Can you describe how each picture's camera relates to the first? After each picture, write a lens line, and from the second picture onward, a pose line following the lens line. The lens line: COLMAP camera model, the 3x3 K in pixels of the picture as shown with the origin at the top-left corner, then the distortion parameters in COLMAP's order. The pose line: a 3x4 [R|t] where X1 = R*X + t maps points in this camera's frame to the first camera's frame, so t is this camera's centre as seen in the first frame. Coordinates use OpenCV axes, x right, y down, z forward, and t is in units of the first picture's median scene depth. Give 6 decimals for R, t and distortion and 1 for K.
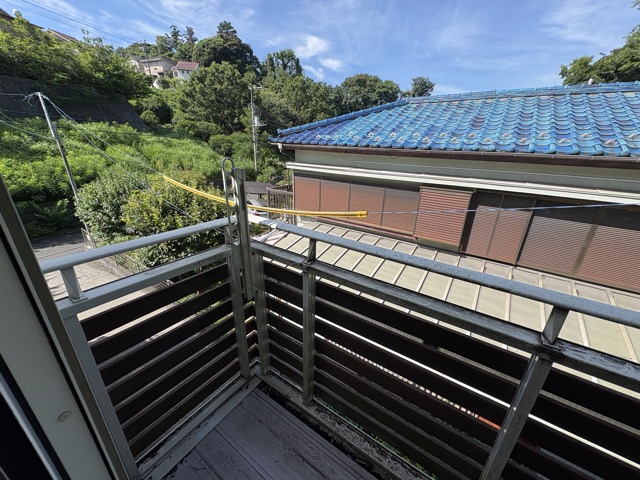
lens RADIAL K [[255.8, 0, 319.5], [0, 255.8, 241.6], [0, 0, 1]] dist [0.004396, 0.000491]
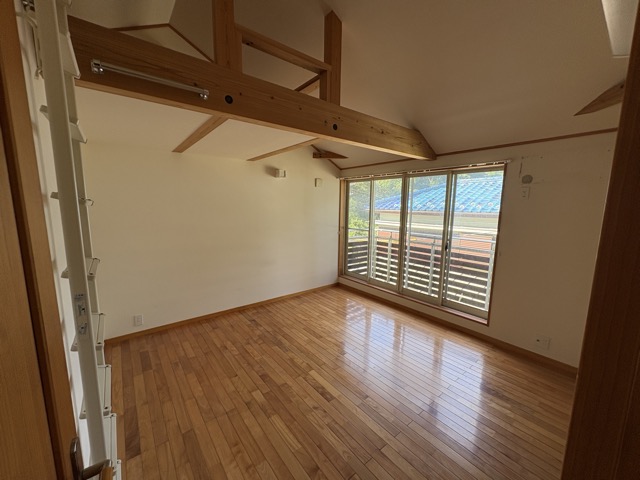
lens RADIAL K [[255.8, 0, 320.7], [0, 255.8, 240.8], [0, 0, 1]] dist [0.004396, 0.000491]
pose [[0.958340, 0.023855, -0.284633, 0.014662], [-0.090081, 0.970893, -0.221927, 0.270641], [0.271054, 0.238321, 0.932595, -0.750172]]
